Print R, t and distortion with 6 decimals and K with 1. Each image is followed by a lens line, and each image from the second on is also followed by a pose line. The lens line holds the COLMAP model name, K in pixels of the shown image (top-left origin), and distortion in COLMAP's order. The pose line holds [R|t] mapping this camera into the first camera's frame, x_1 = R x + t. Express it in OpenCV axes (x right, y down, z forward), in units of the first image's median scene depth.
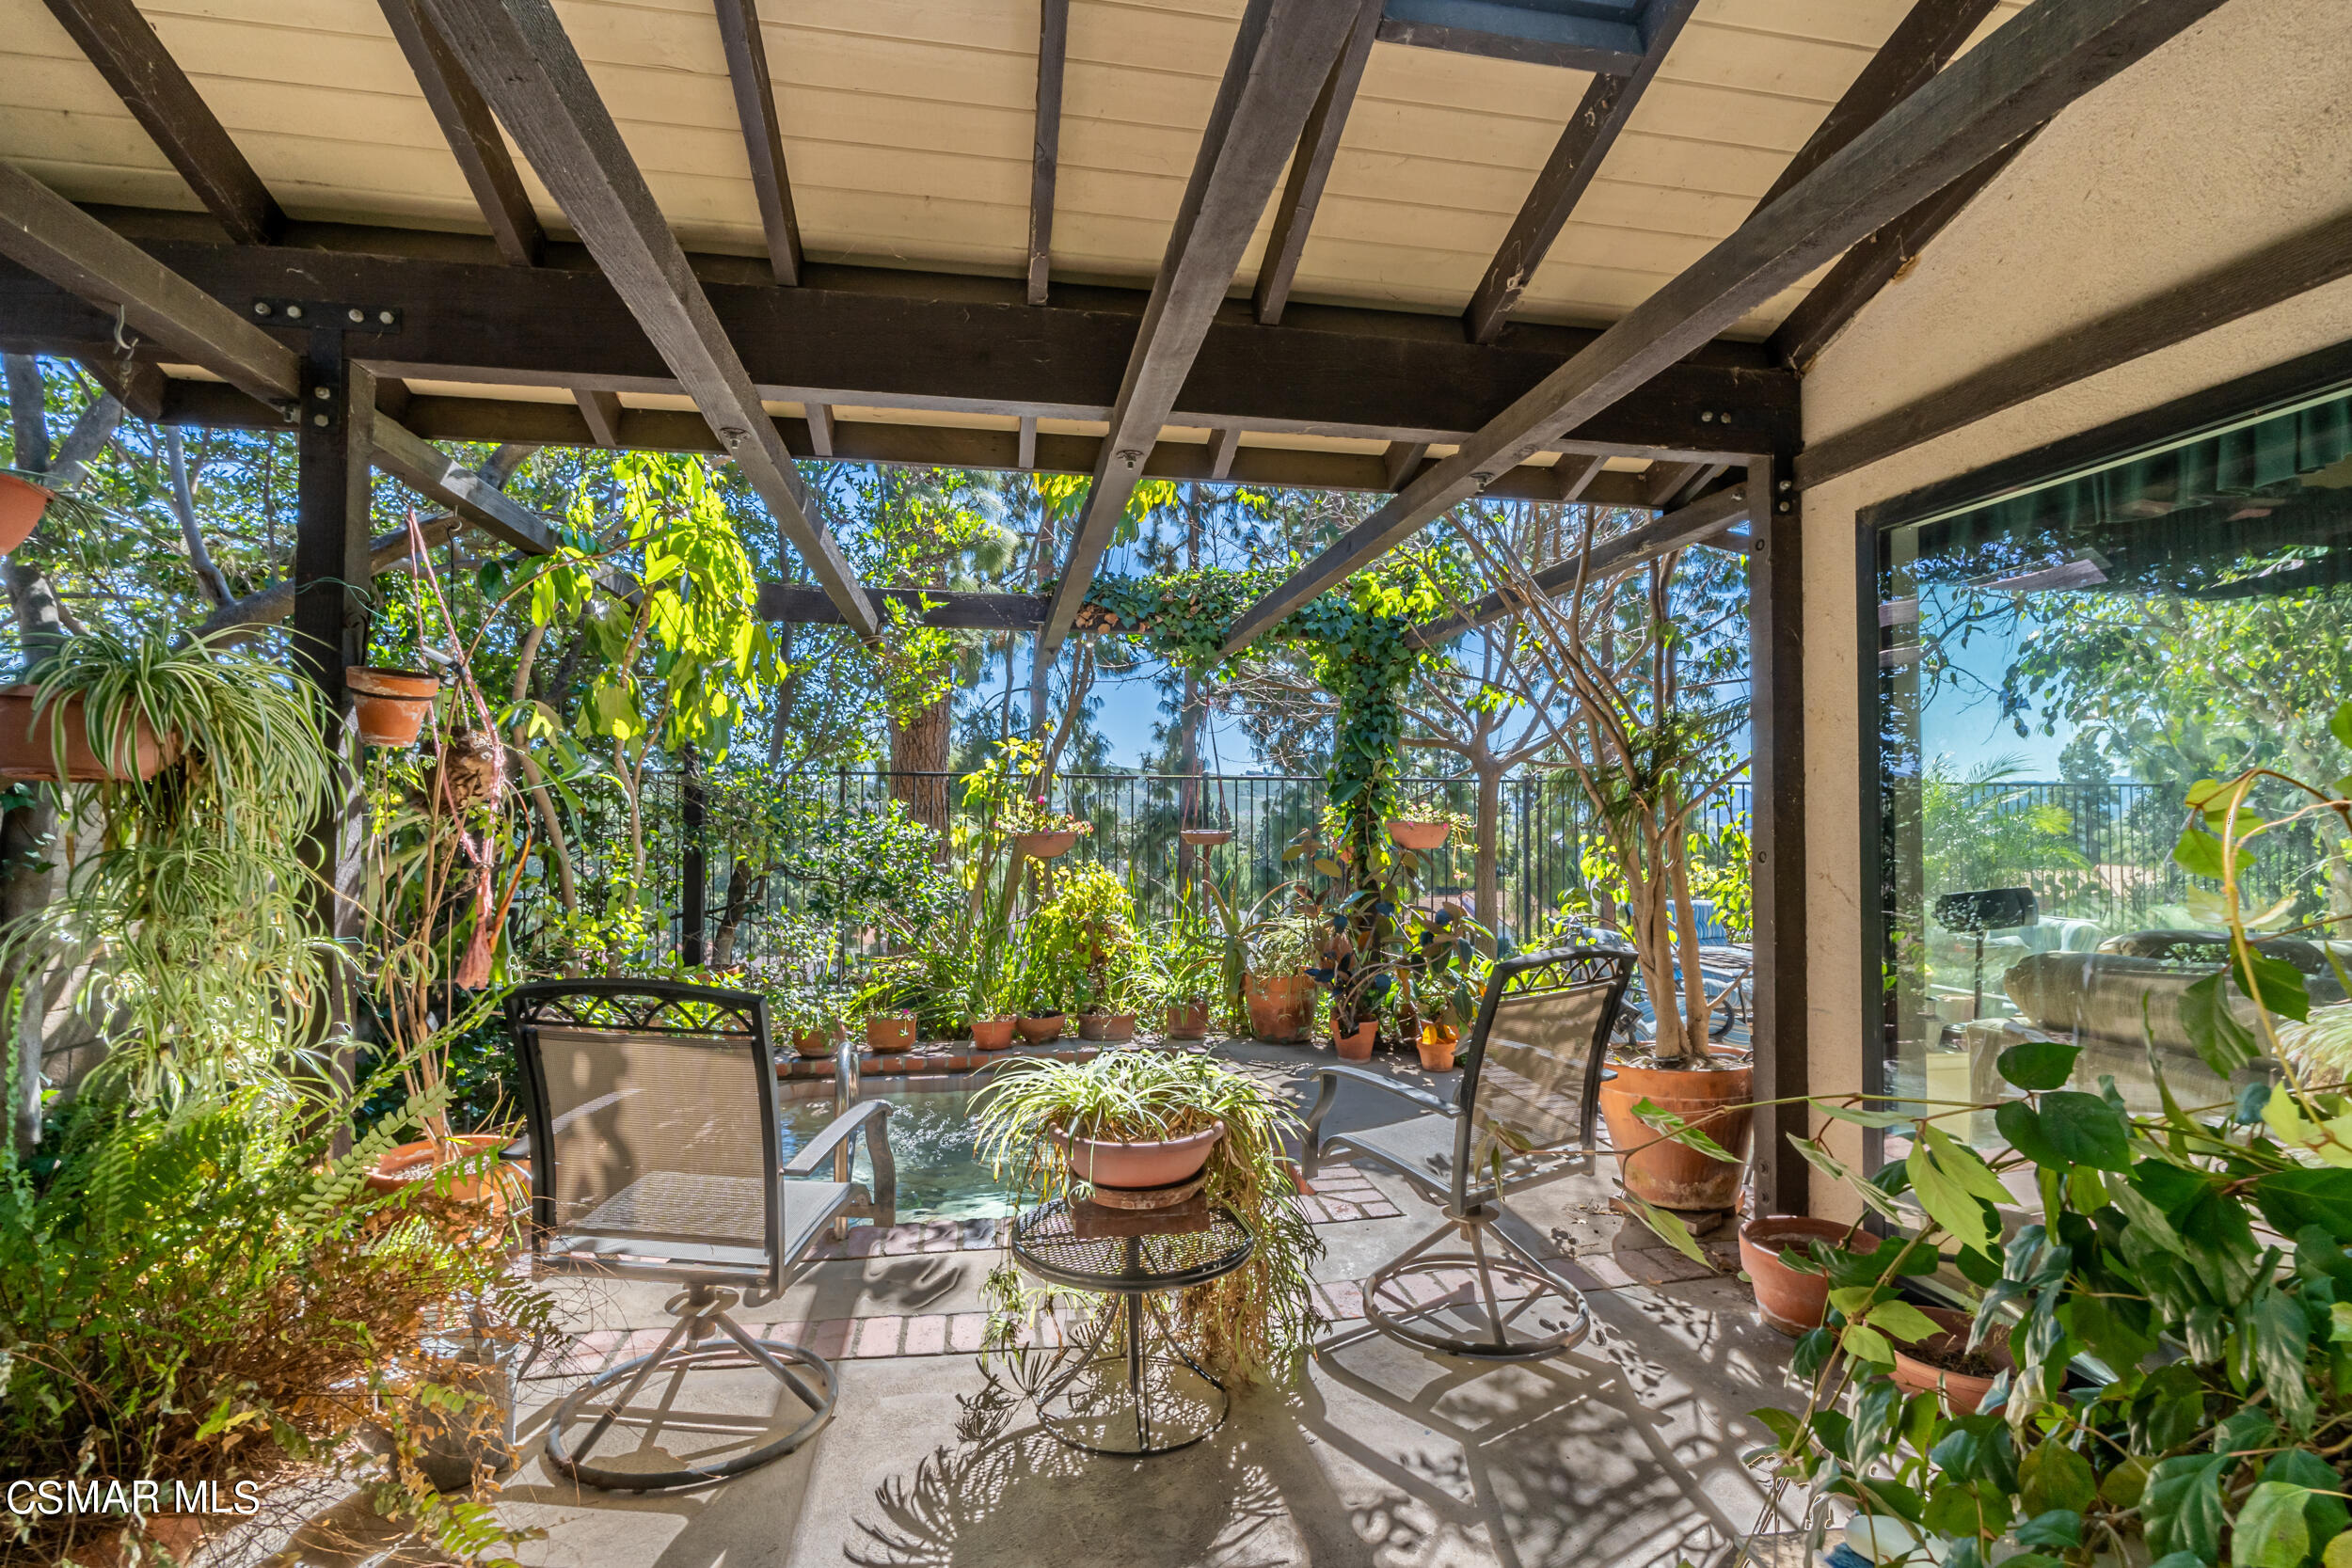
lens RADIAL K [[1065.4, 0, 1166.2], [0, 1065.4, 785.8], [0, 0, 1]] dist [-0.011482, 0.001877]
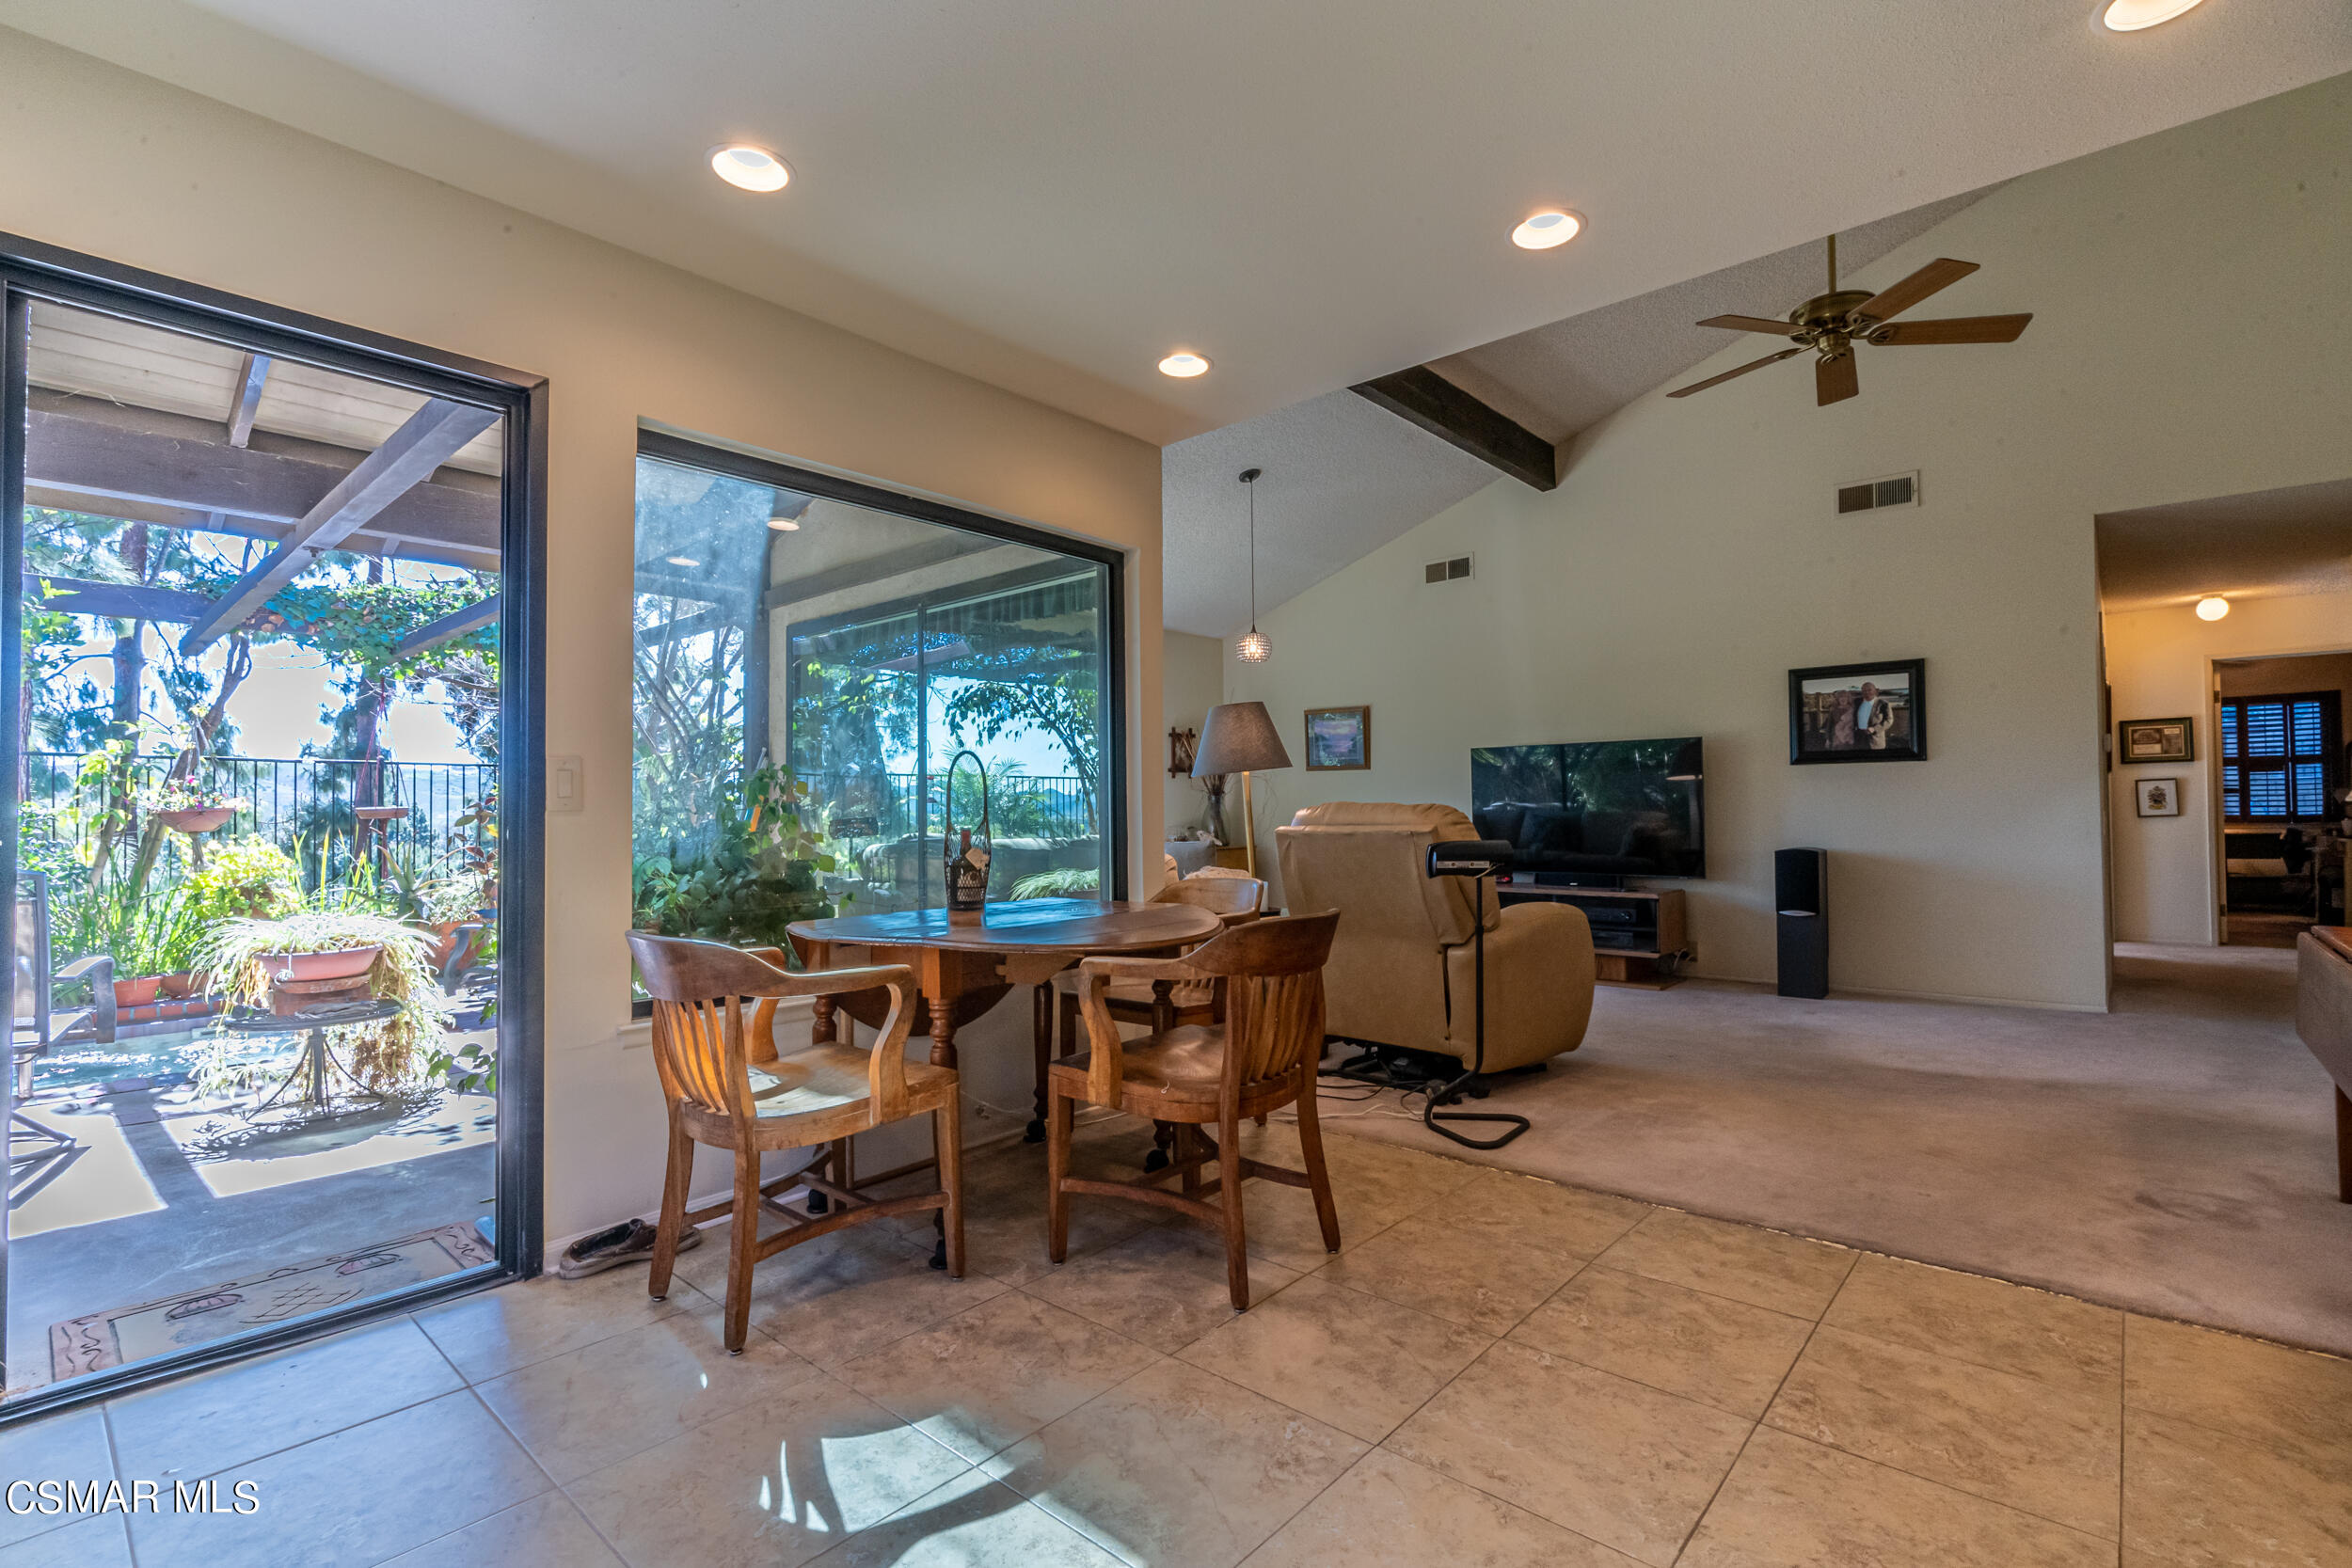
lens RADIAL K [[1065.4, 0, 1178.6], [0, 1065.4, 788.2], [0, 0, 1]] dist [-0.011482, 0.001877]
pose [[0.780951, -0.001535, 0.624591, -0.005400], [-0.001679, 0.999988, 0.004557, 0.014654], [-0.624590, -0.004608, 0.780939, -0.462000]]
